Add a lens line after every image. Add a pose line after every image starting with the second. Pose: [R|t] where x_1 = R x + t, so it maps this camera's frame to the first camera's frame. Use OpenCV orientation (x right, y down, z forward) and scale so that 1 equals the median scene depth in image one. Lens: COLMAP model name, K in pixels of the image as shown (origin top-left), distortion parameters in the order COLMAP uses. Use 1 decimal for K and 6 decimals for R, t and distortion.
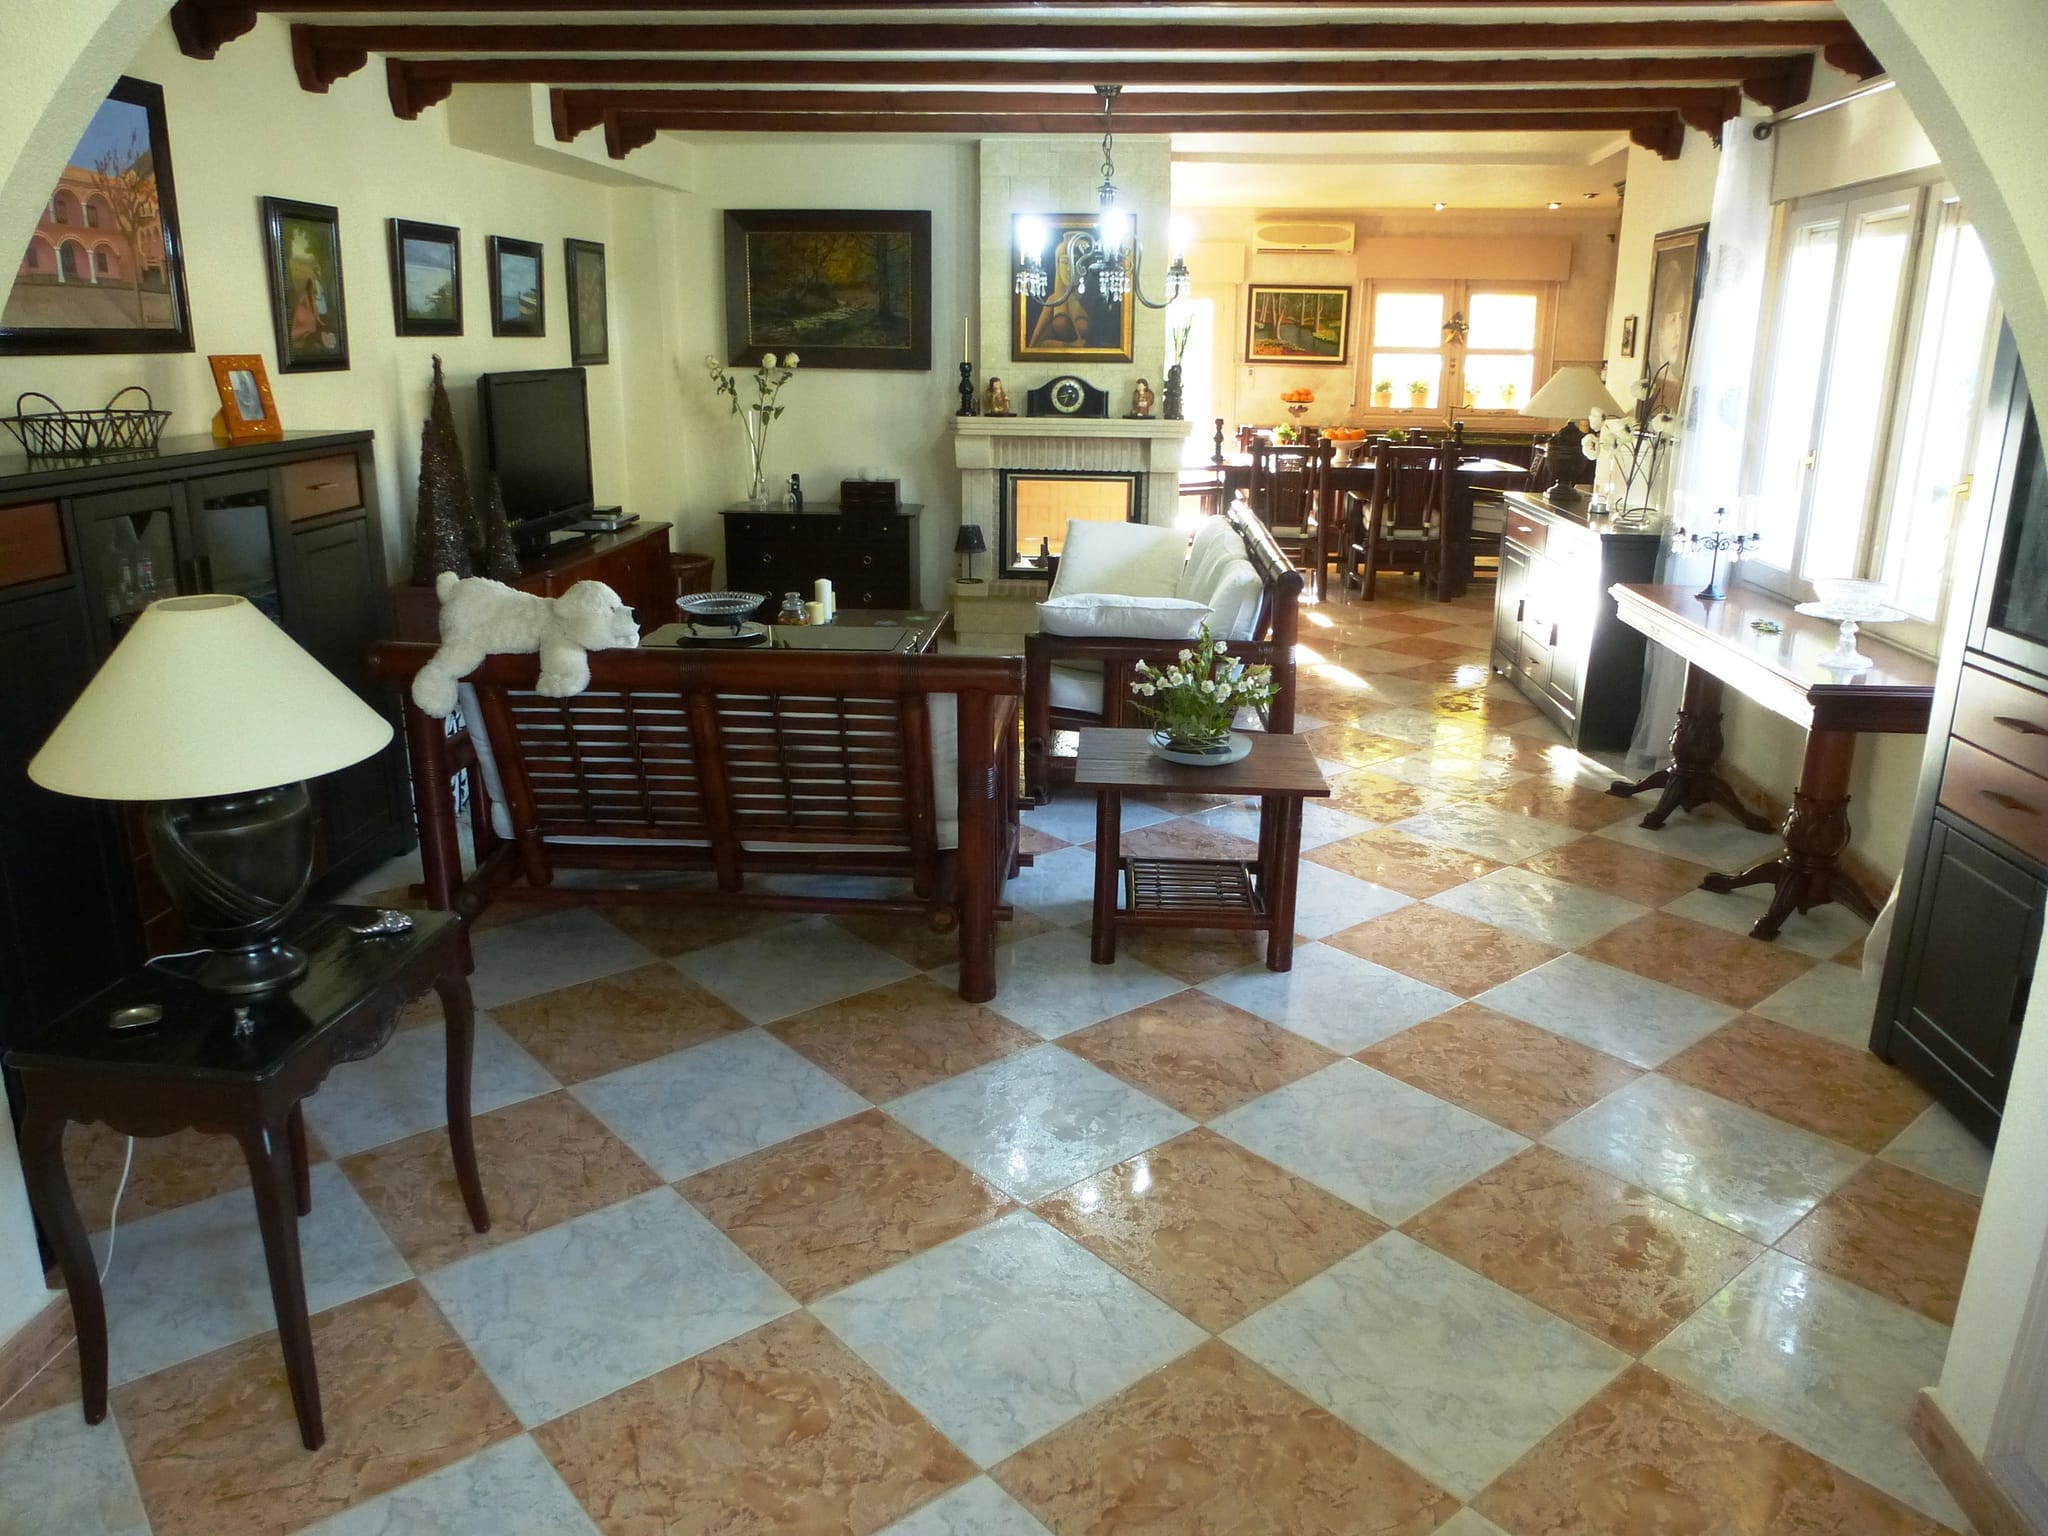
lens RADIAL K [[1461.5, 0, 1010.2], [0, 1461.5, 761.1], [0, 0, 1]] dist [-0.069954, 0.027773]
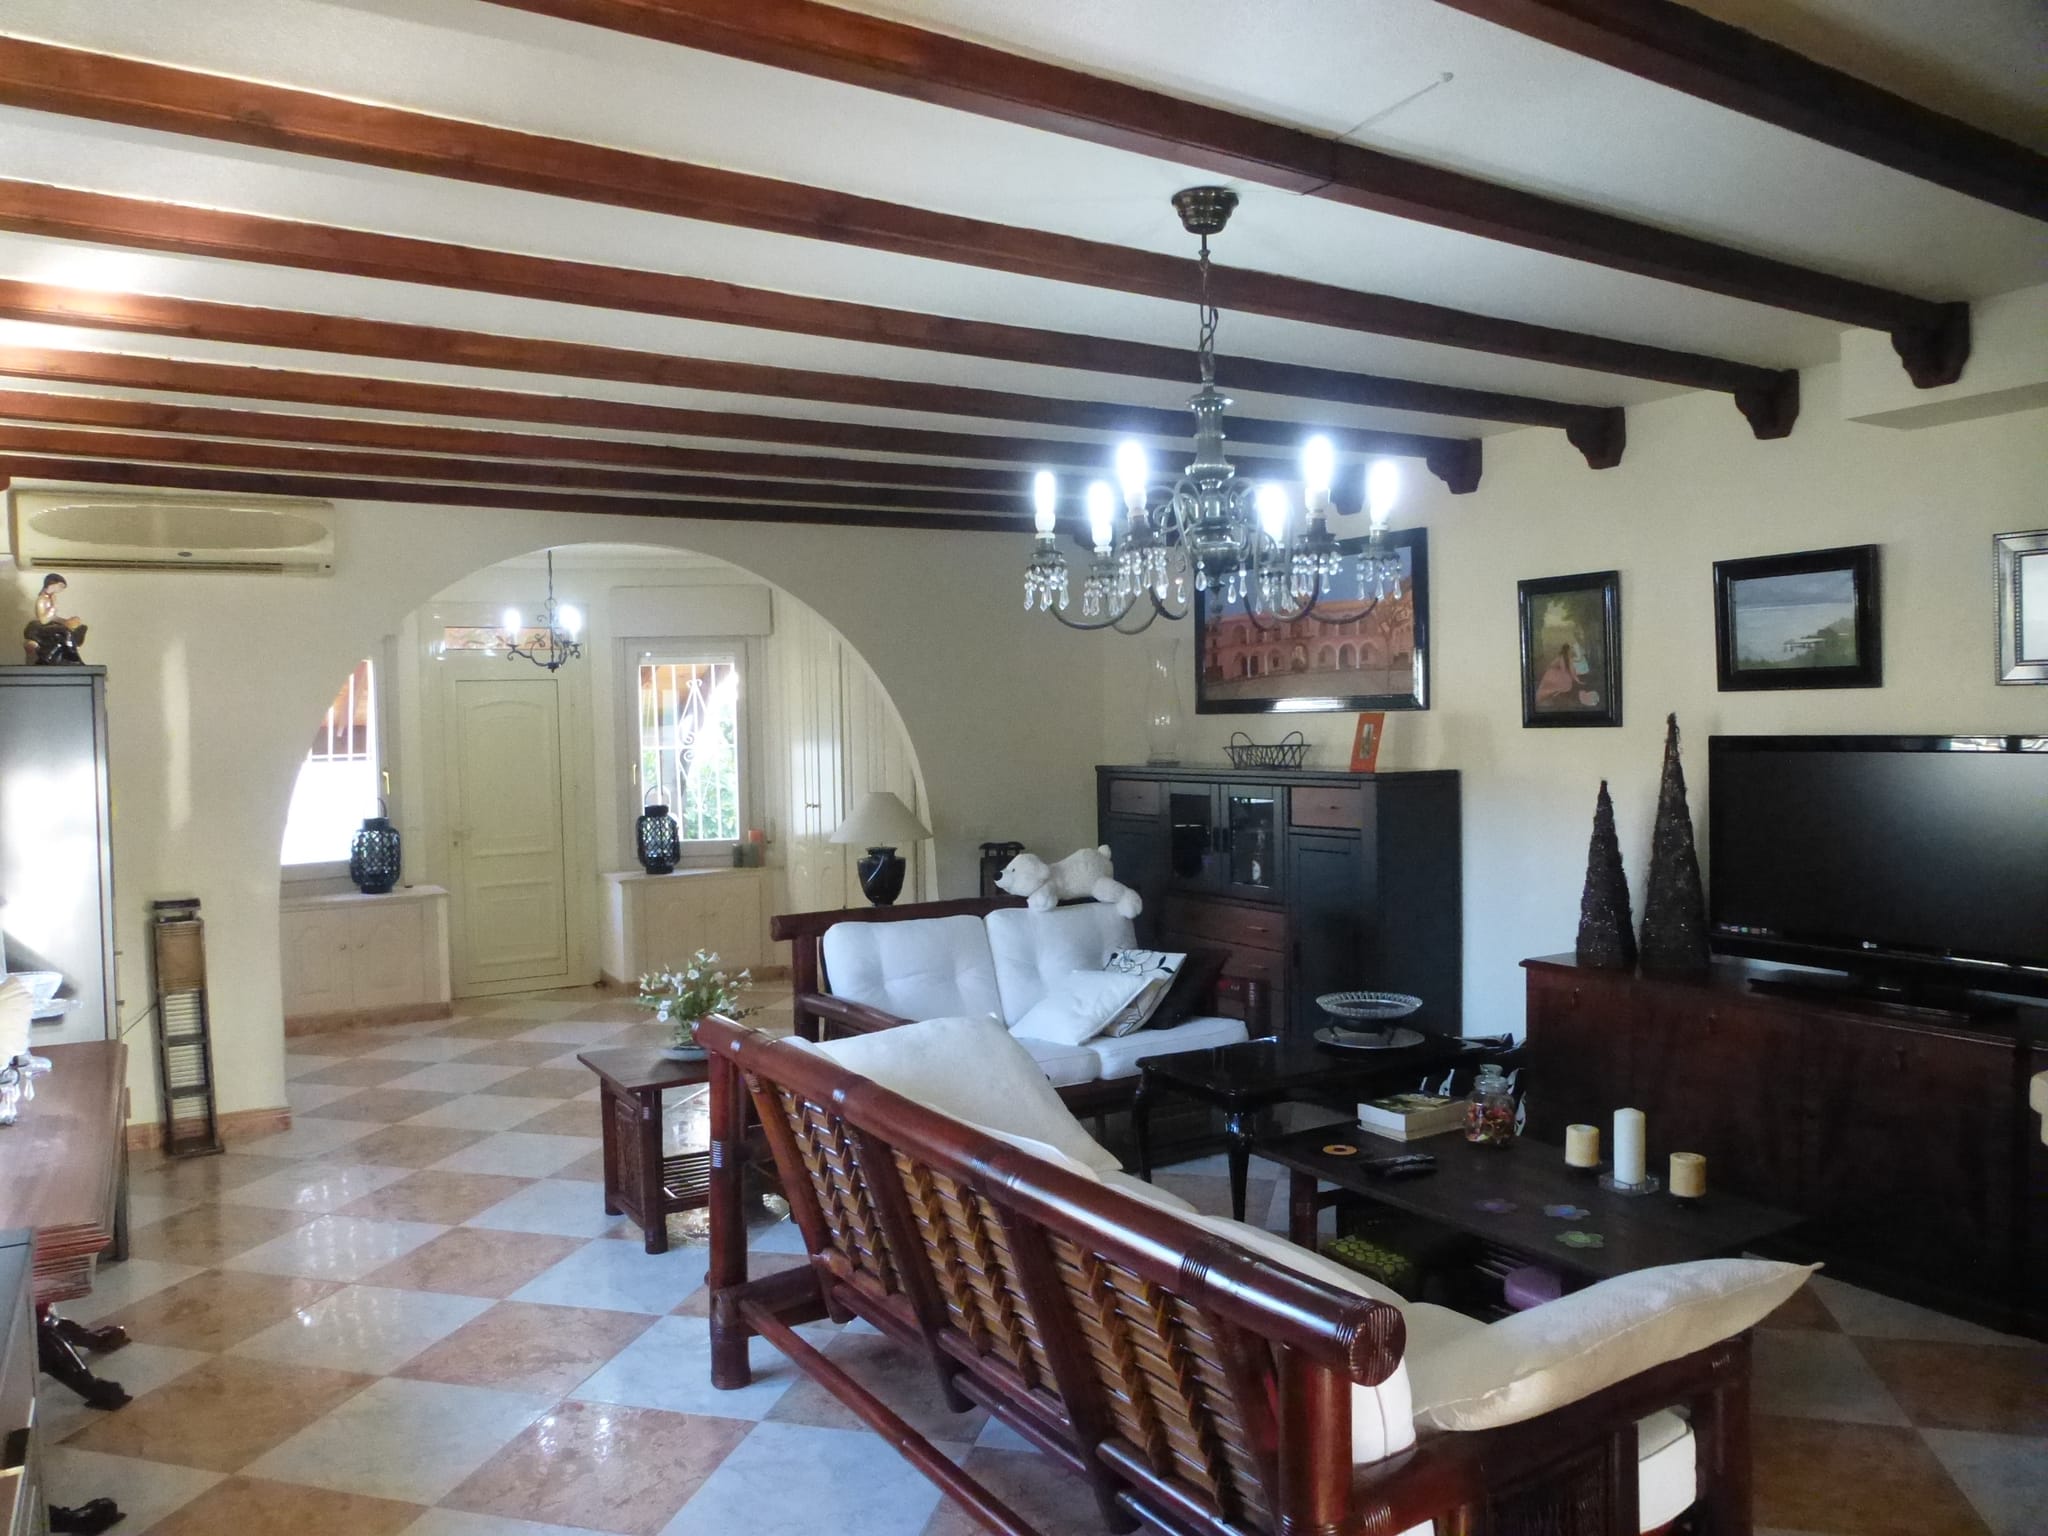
lens RADIAL K [[1461.5, 0, 1010.2], [0, 1461.5, 761.1], [0, 0, 1]] dist [-0.069954, 0.027773]
pose [[-0.809898, 0.030671, -0.585768, 0.529193], [-0.144920, 0.957211, 0.250490, -0.495312], [0.568387, 0.287761, -0.770798, 1.735912]]
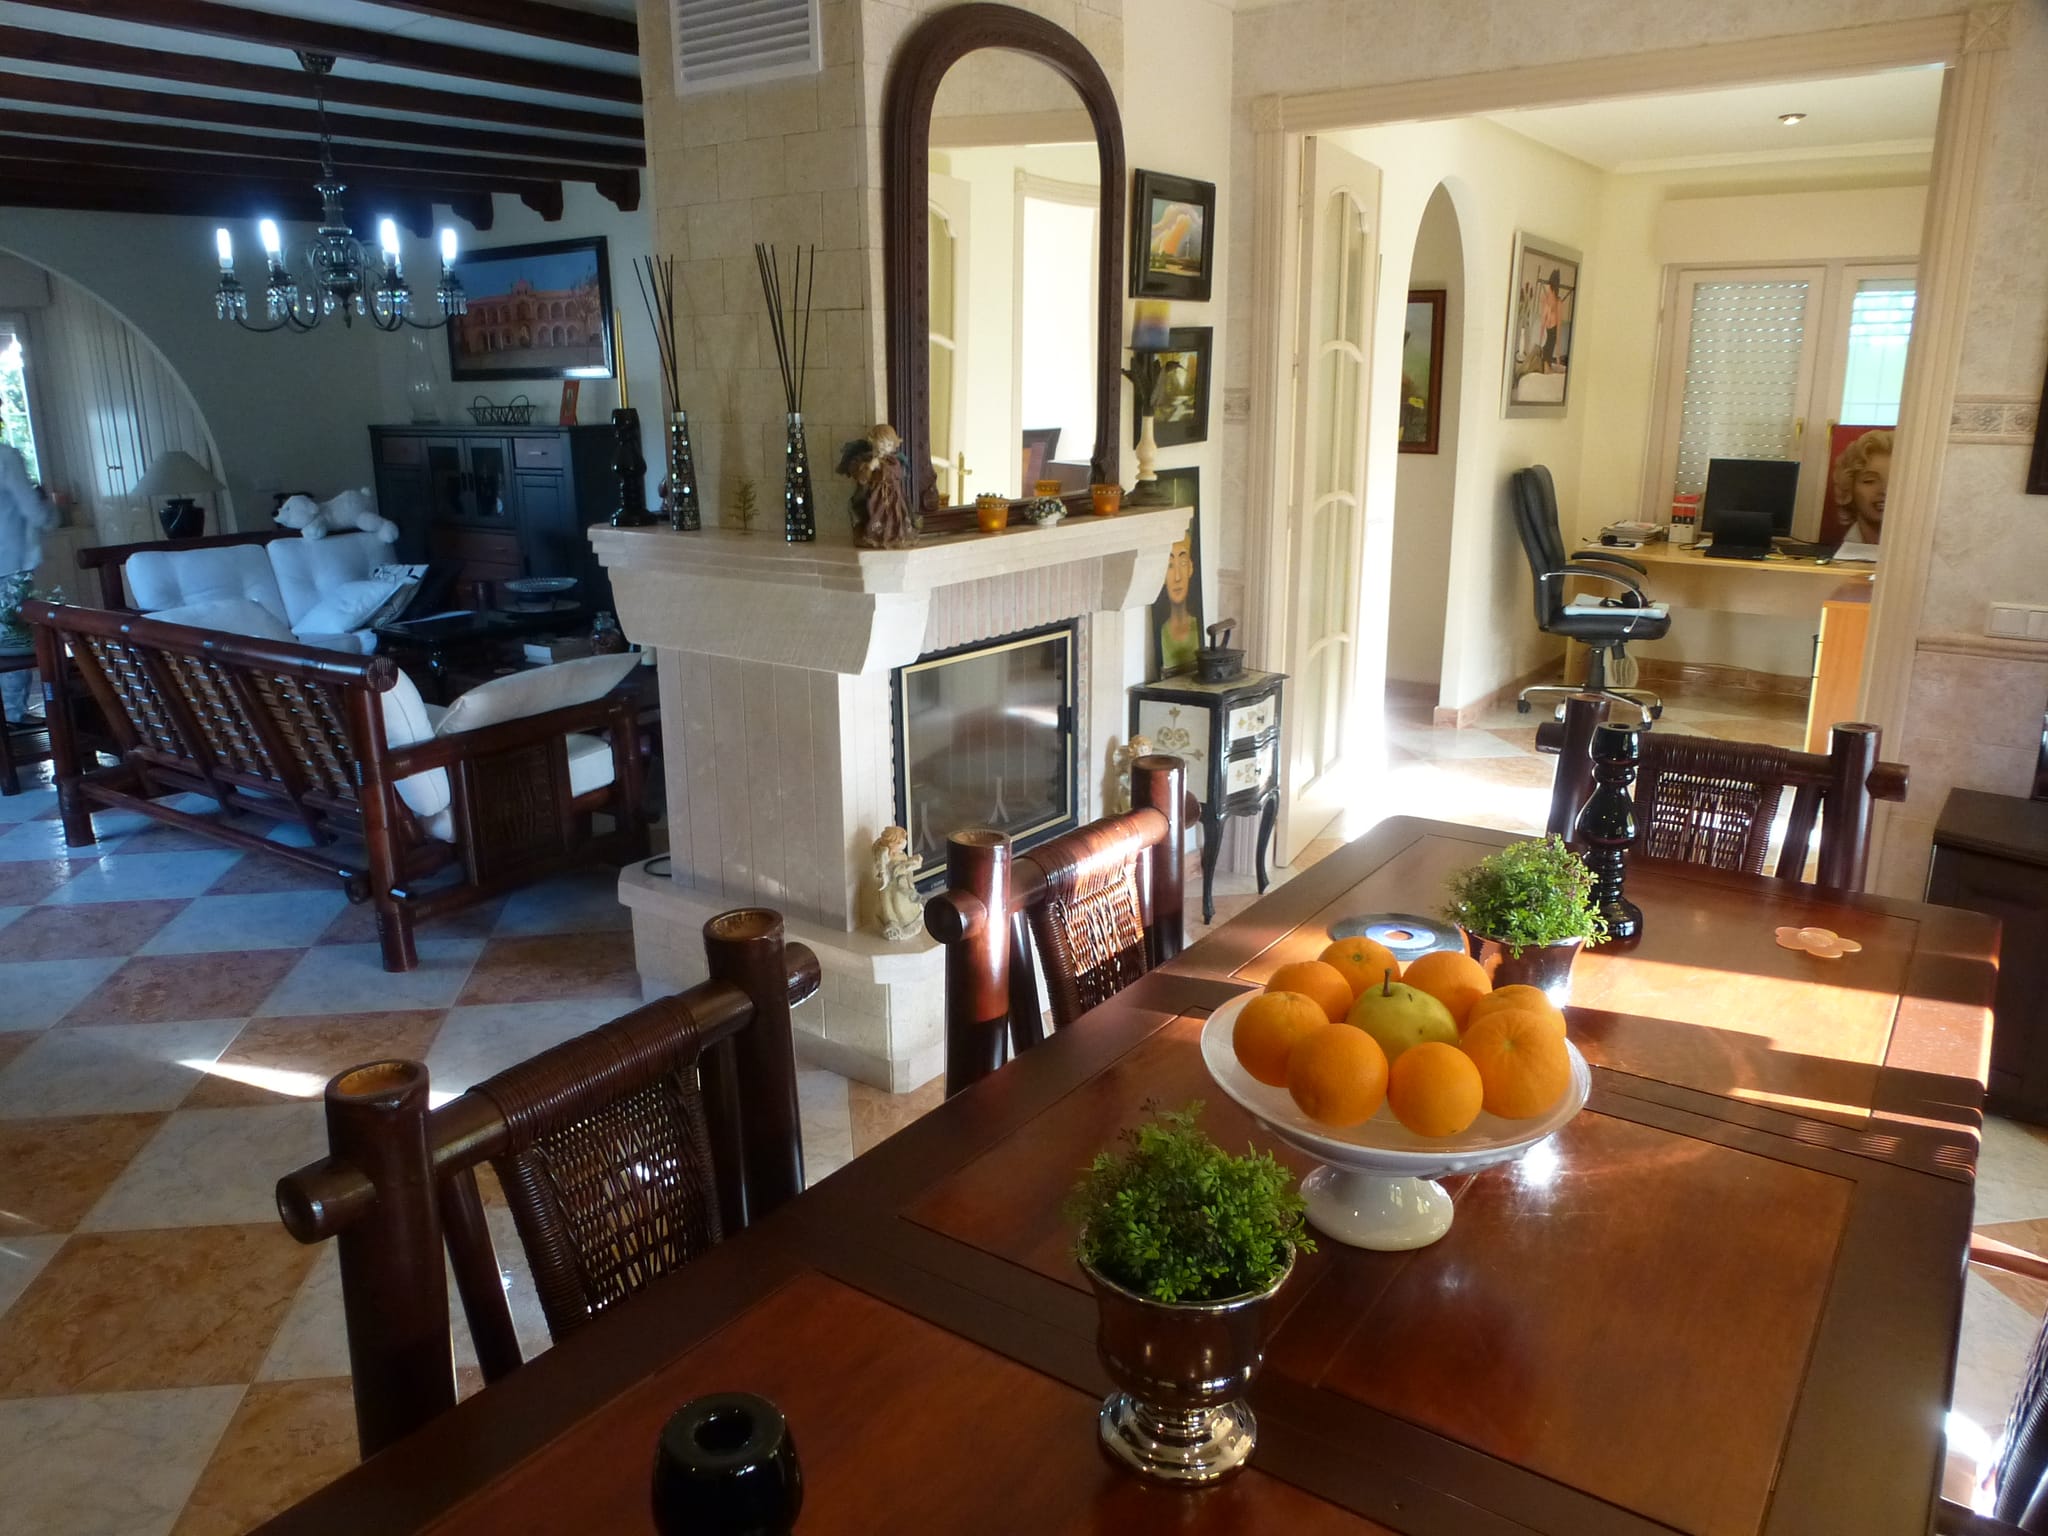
lens RADIAL K [[1461.5, 0, 1010.2], [0, 1461.5, 761.1], [0, 0, 1]] dist [-0.069954, 0.027773]
pose [[-0.514992, 0.226385, -0.826760, 0.754080], [-0.226290, 0.894375, 0.385857, -0.632387], [0.826786, 0.385801, -0.409368, 2.208606]]
